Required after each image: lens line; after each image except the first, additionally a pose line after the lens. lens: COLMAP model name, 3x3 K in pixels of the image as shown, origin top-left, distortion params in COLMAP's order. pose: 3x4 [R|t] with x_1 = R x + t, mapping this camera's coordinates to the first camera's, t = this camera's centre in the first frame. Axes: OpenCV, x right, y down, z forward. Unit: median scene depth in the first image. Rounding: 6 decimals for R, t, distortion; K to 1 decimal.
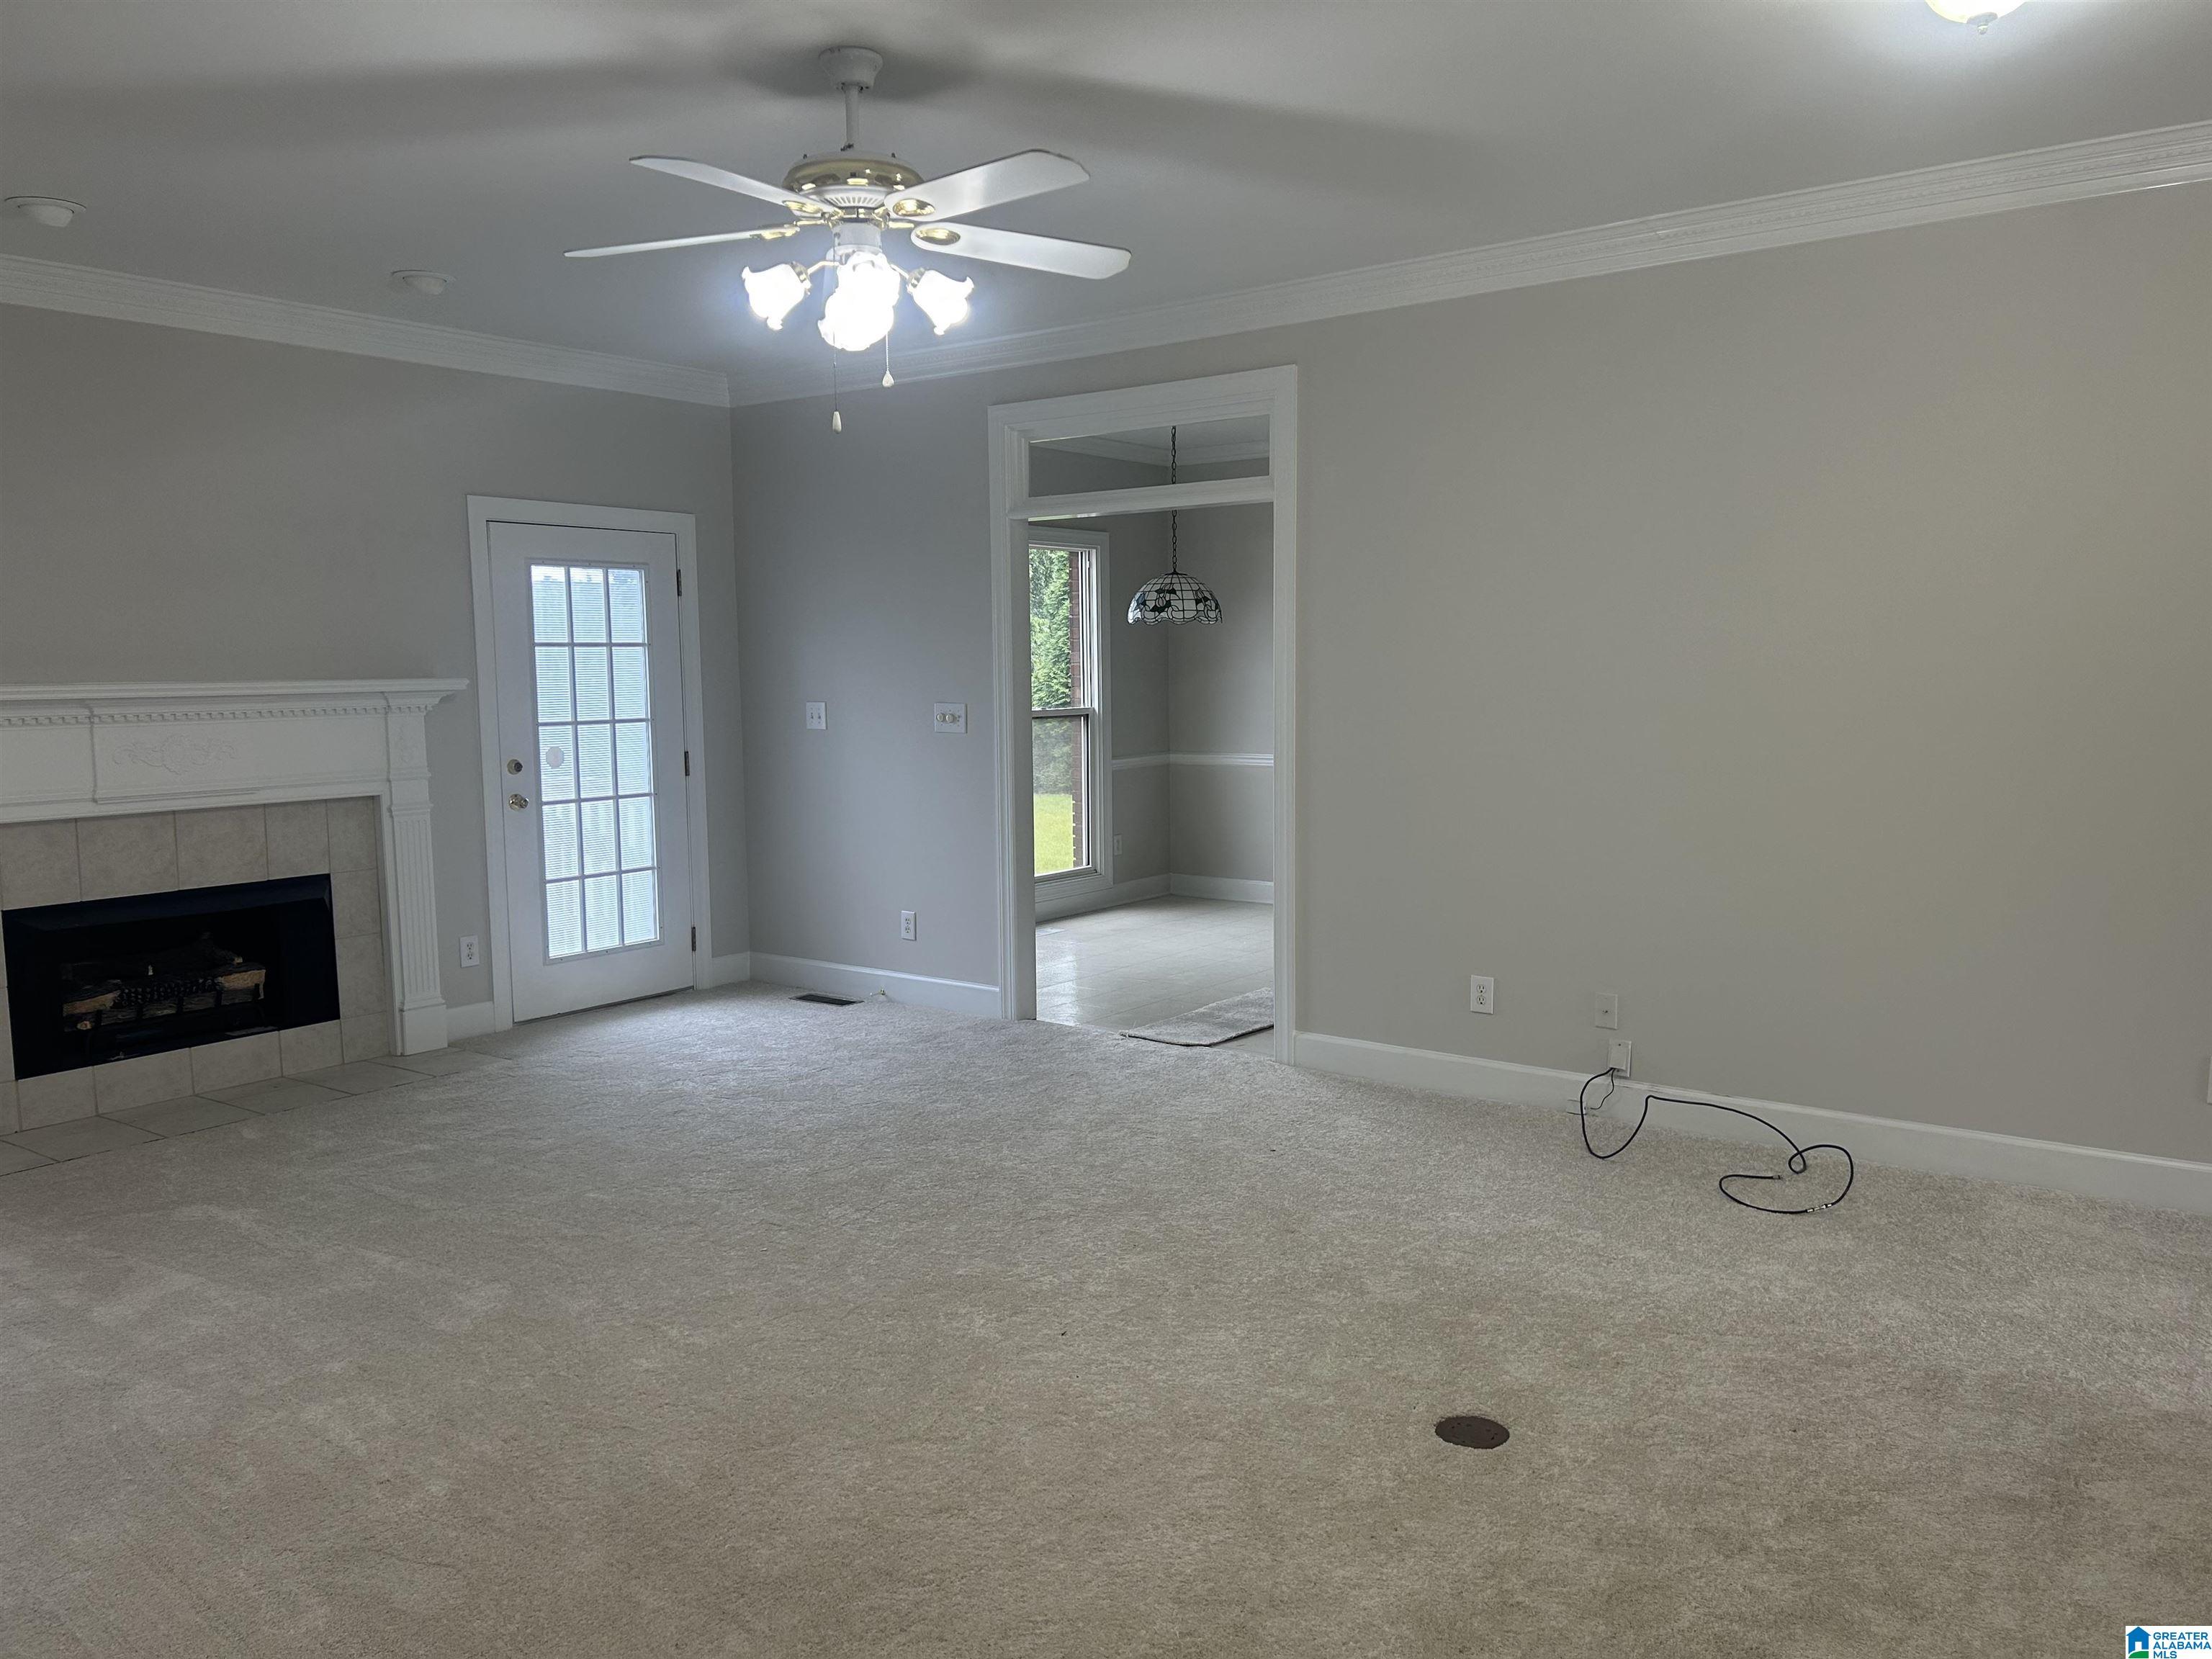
lens RADIAL K [[1652.5, 0, 1107.6], [0, 1652.5, 833.9], [0, 0, 1]] dist [0.041420, -0.038013]
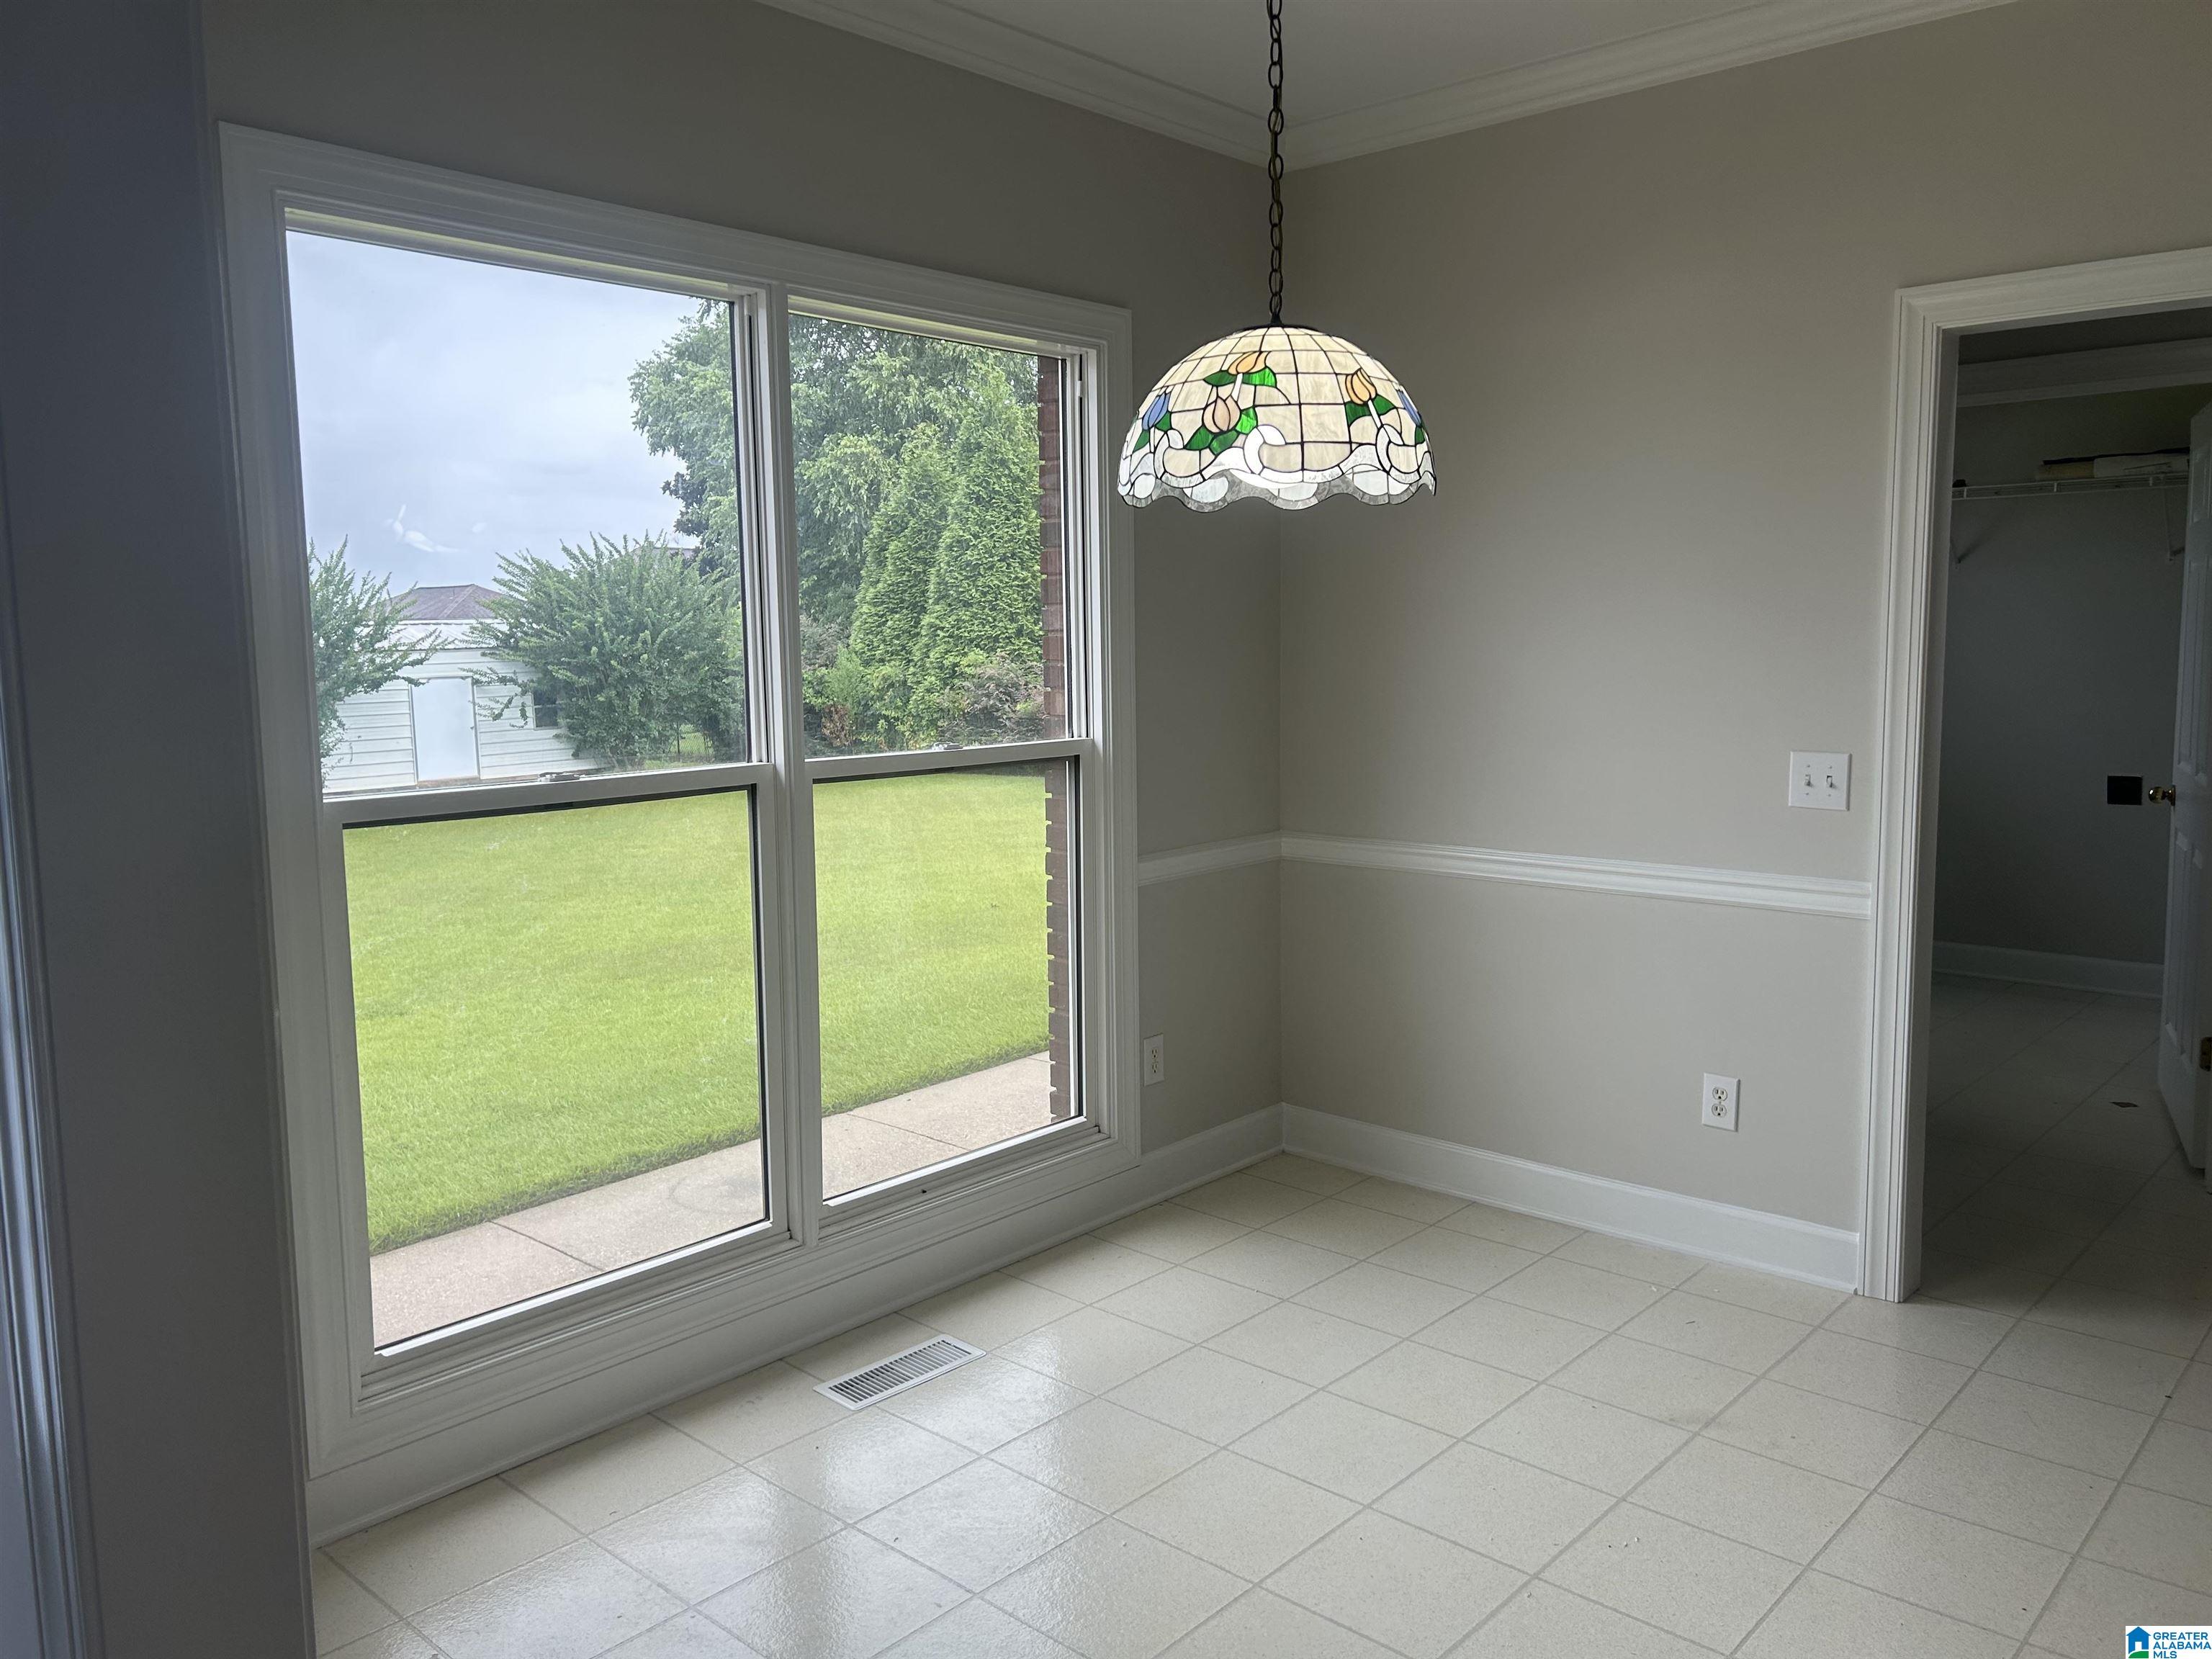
lens RADIAL K [[1652.5, 0, 1100.0], [0, 1652.5, 849.7], [0, 0, 1]] dist [0.041420, -0.038013]
pose [[0.995808, 0.010562, -0.090858, 0.031044], [-0.007963, 0.999550, 0.028926, -0.060472], [0.091123, -0.028081, 0.995444, 0.583434]]
